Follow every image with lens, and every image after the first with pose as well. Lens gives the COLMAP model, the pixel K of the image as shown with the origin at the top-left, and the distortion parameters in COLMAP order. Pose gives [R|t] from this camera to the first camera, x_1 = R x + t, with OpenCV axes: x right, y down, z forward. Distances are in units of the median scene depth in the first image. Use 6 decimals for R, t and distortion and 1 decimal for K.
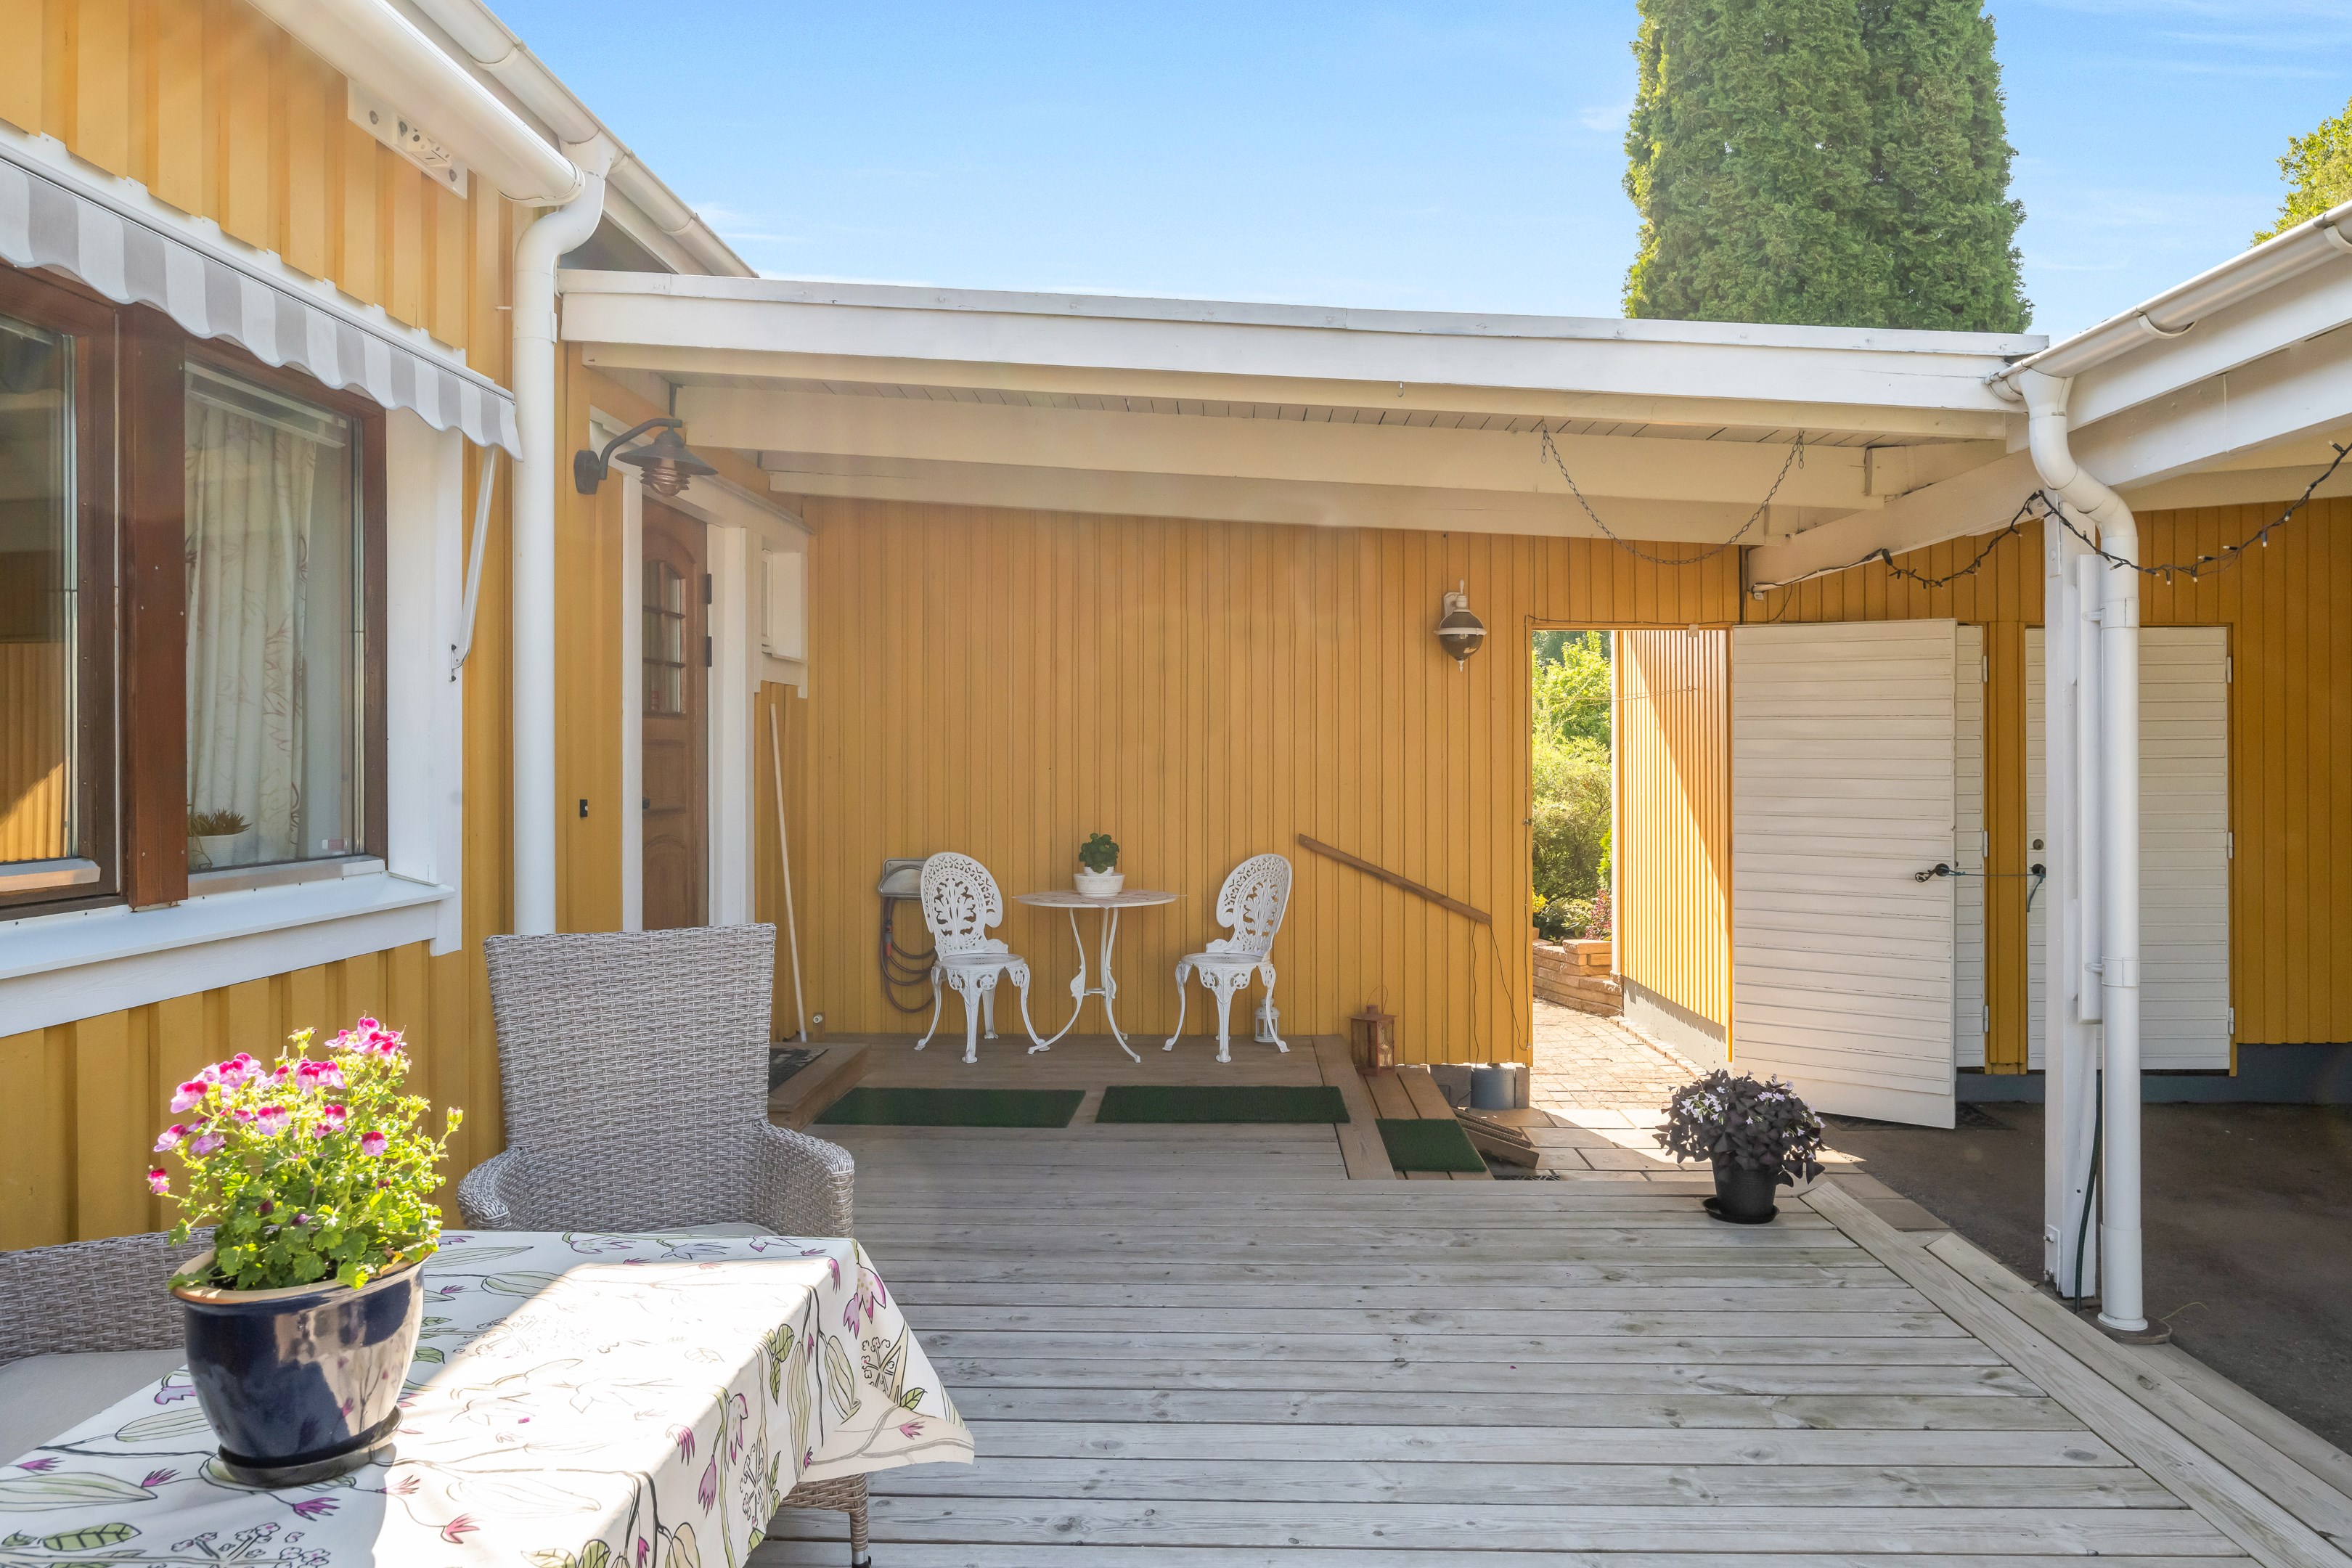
lens RADIAL K [[1530.4, 0, 1176.0], [0, 1530.4, 784.0], [0, 0, 1]] dist [-0.004505, -0.003338]
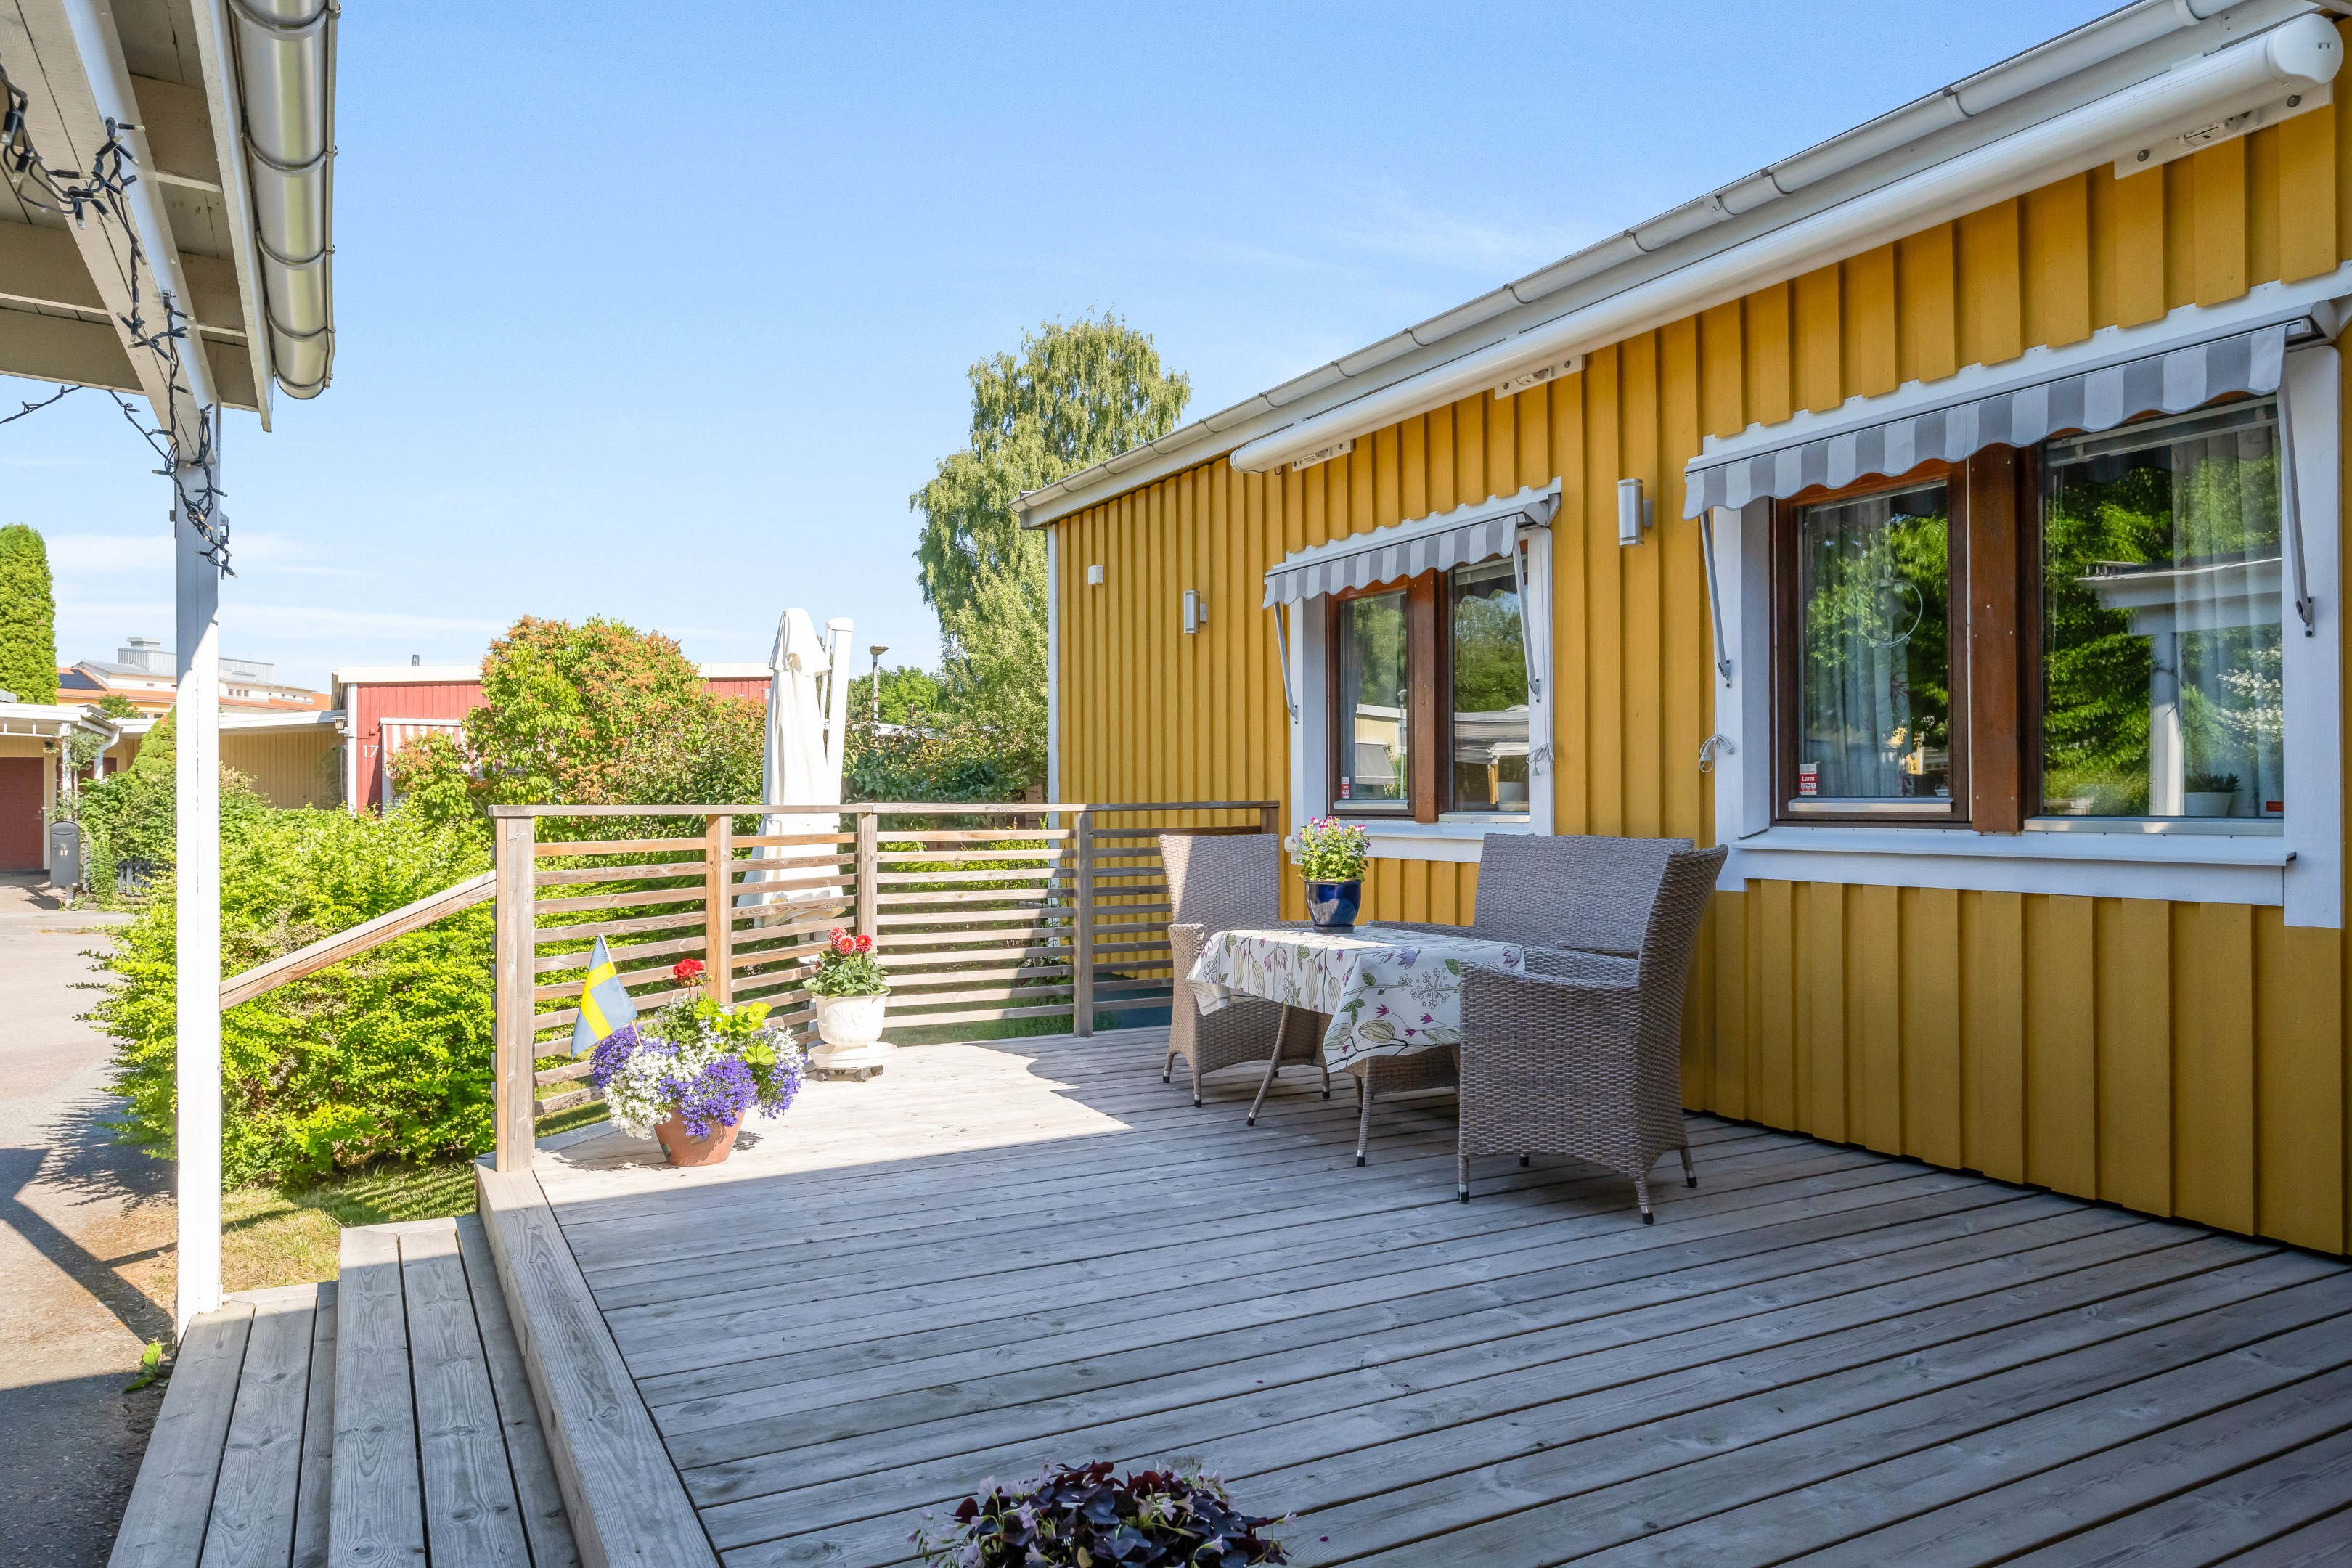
lens RADIAL K [[1530.4, 0, 1176.0], [0, 1530.4, 784.0], [0, 0, 1]] dist [-0.004505, -0.003338]
pose [[-0.862097, -0.000006, -0.506744, 0.851205], [0.000673, 0.999999, -0.001157, 0.036406], [0.506743, -0.001339, -0.862096, 2.070479]]
